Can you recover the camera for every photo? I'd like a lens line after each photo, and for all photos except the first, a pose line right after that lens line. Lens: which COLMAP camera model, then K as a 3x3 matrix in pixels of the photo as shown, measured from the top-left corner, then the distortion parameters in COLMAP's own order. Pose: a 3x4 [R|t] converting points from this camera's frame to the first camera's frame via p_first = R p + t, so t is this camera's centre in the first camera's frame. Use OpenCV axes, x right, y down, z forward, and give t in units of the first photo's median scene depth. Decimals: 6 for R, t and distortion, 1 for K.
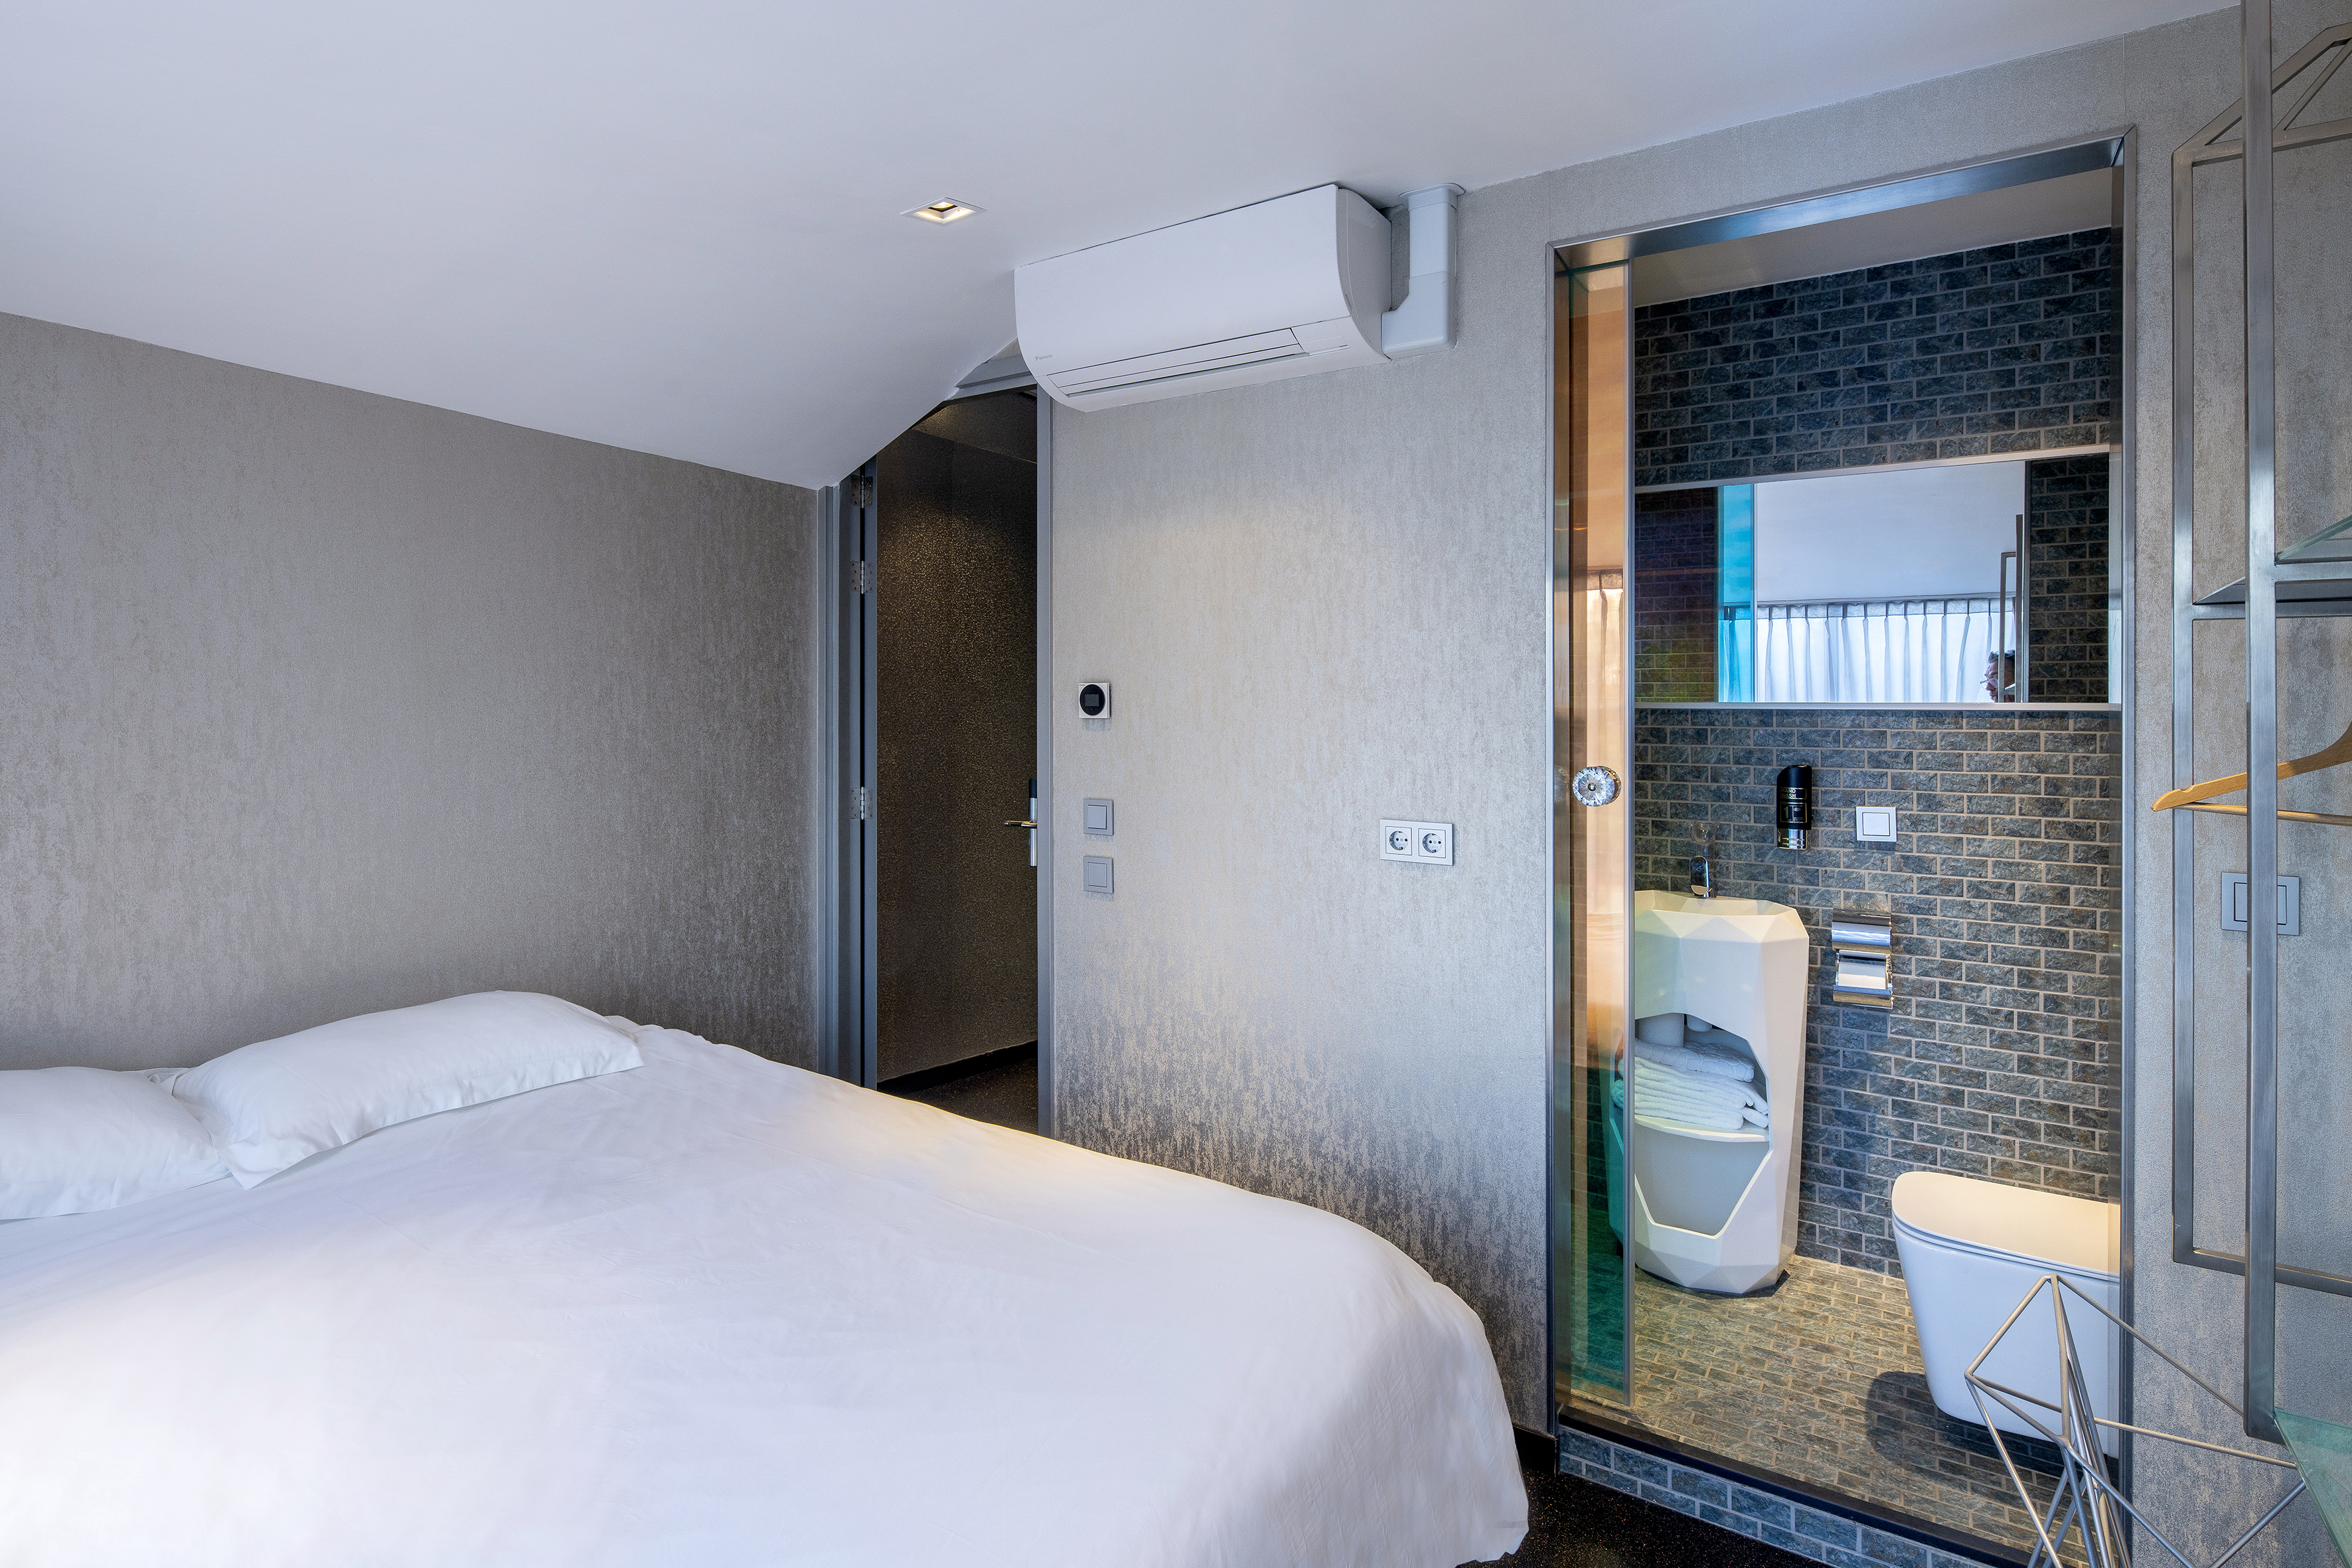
lens RADIAL K [[1161.1, 0, 1176.5], [0, 1161.1, 725.5], [0, 0, 1]] dist [-0.000332, -0.000044]
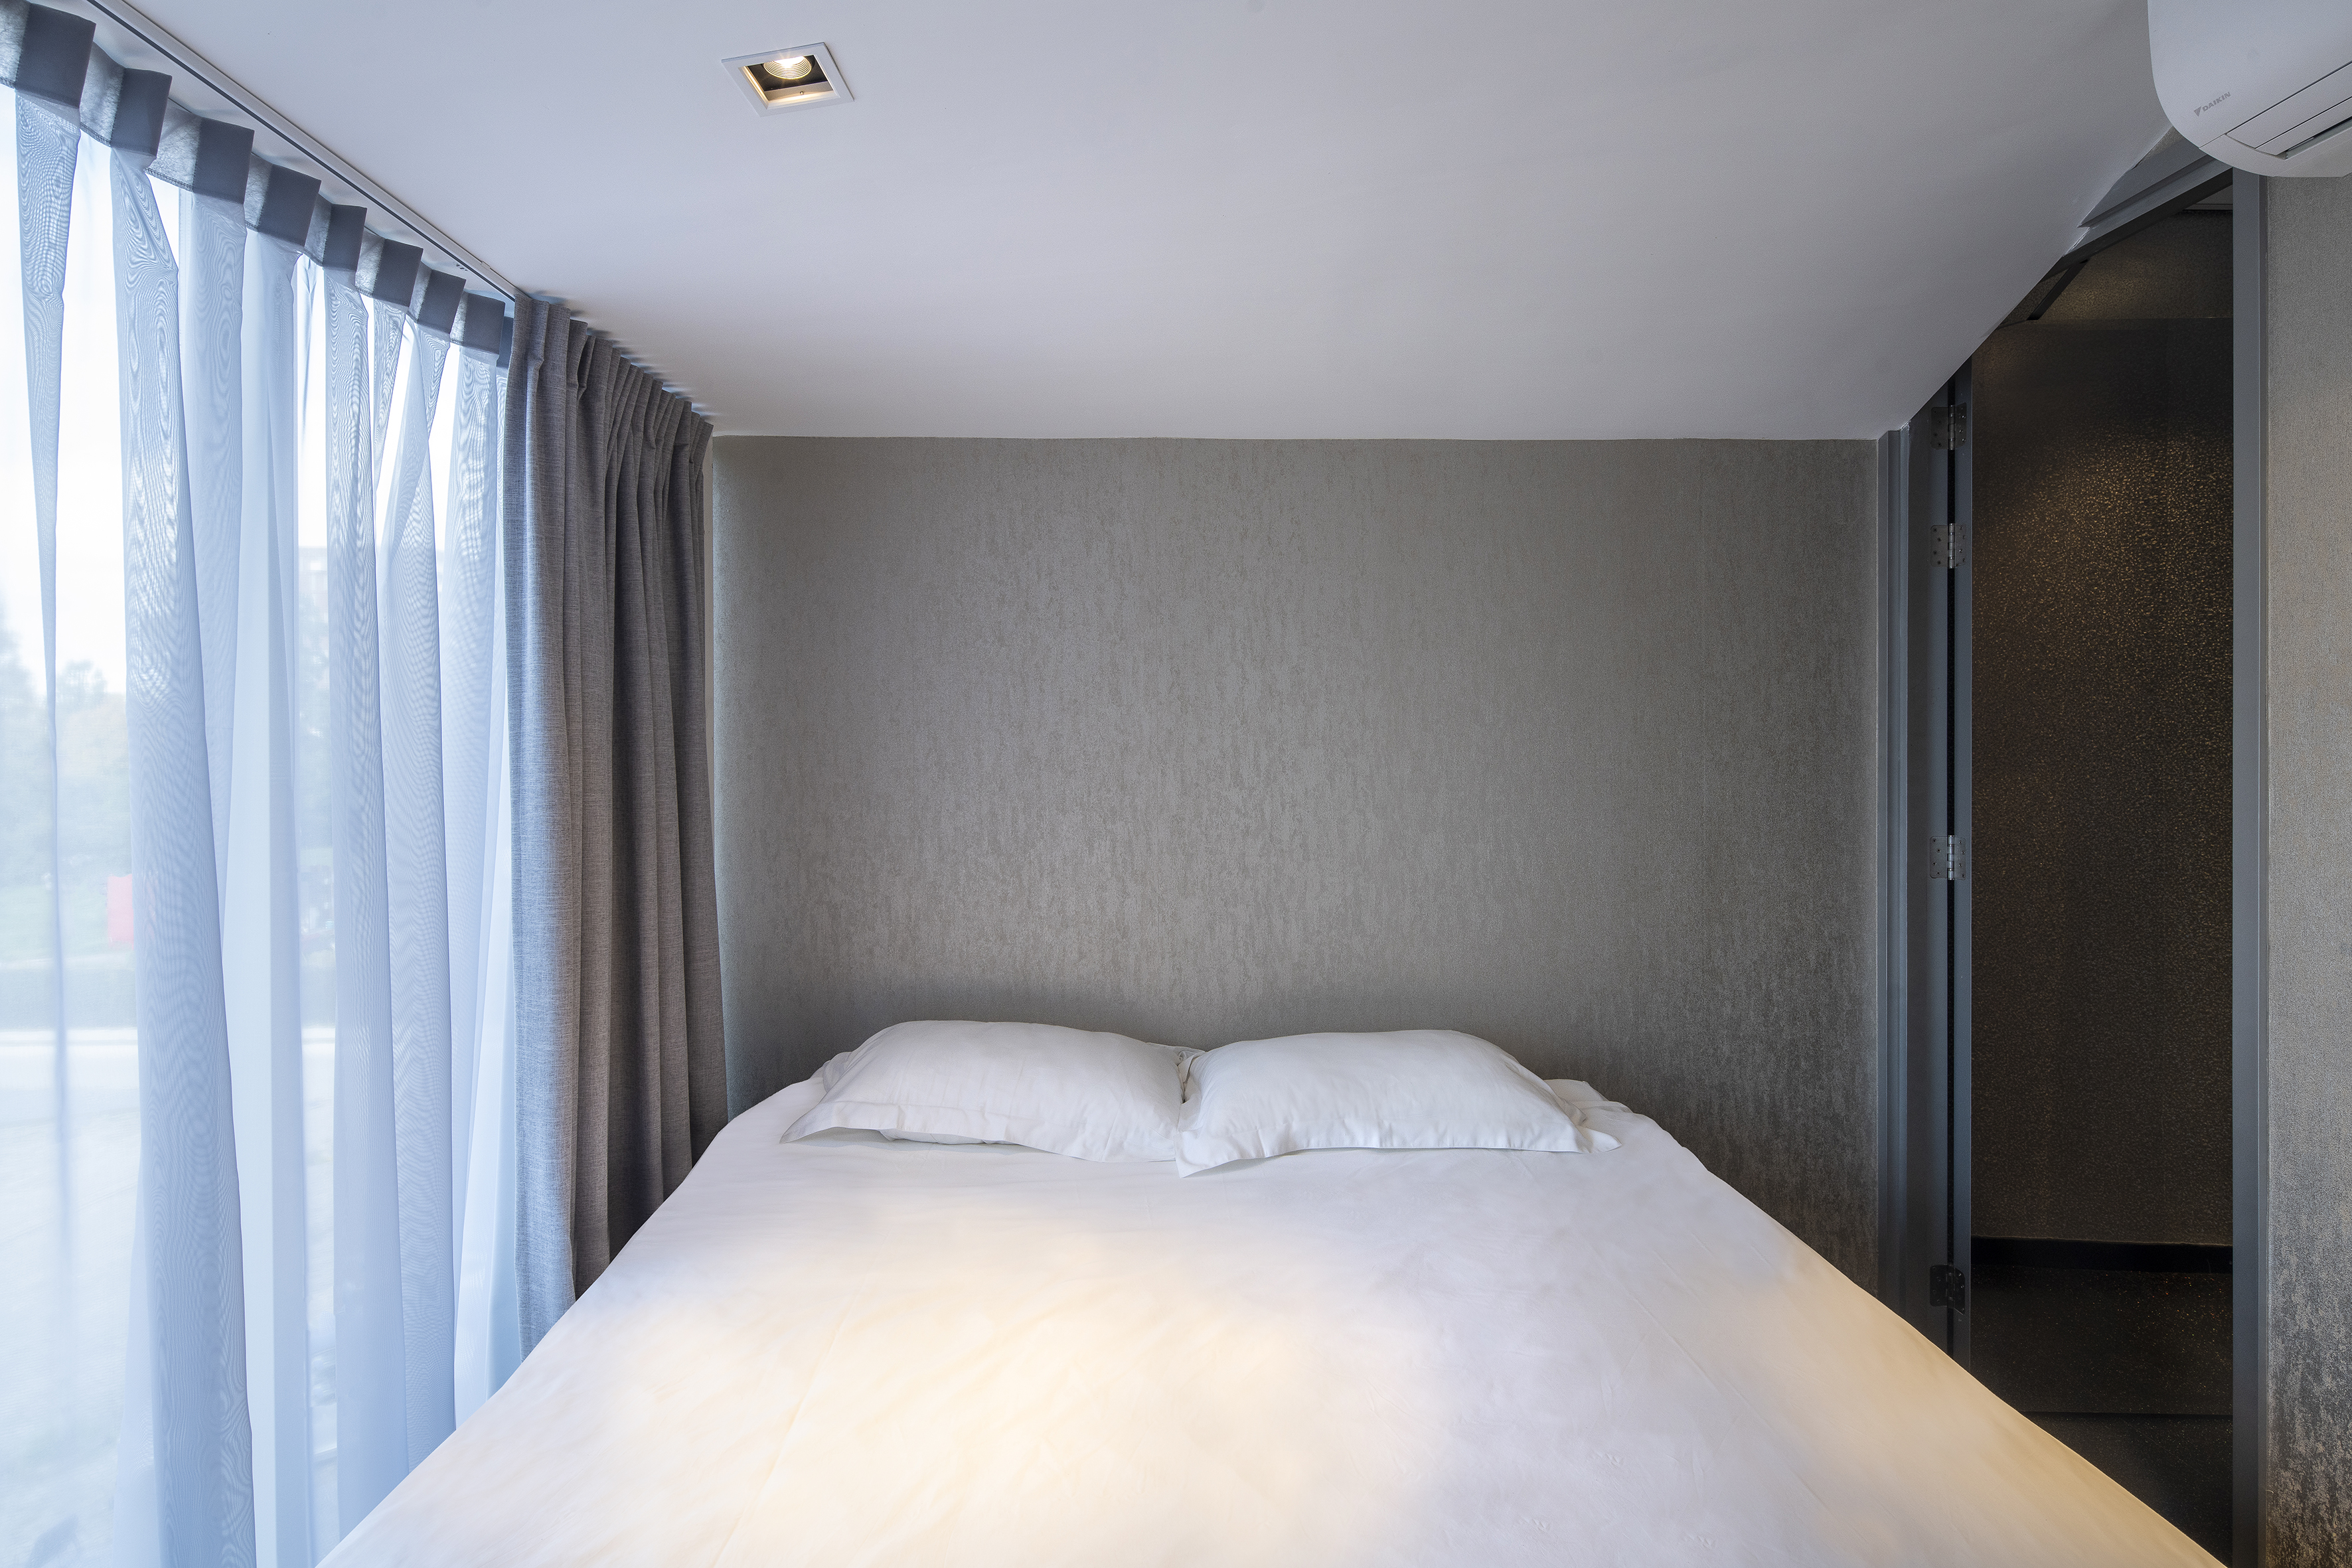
lens RADIAL K [[1147.4, 0, 1176.2], [0, 1147.4, 769.8], [0, 0, 1]] dist [0.000588, -0.001906]
pose [[0.558962, 0.002127, -0.829191, 0.063753], [0.010550, 0.999898, 0.009676, 0.000121], [0.829126, -0.014157, 0.558882, 0.238488]]
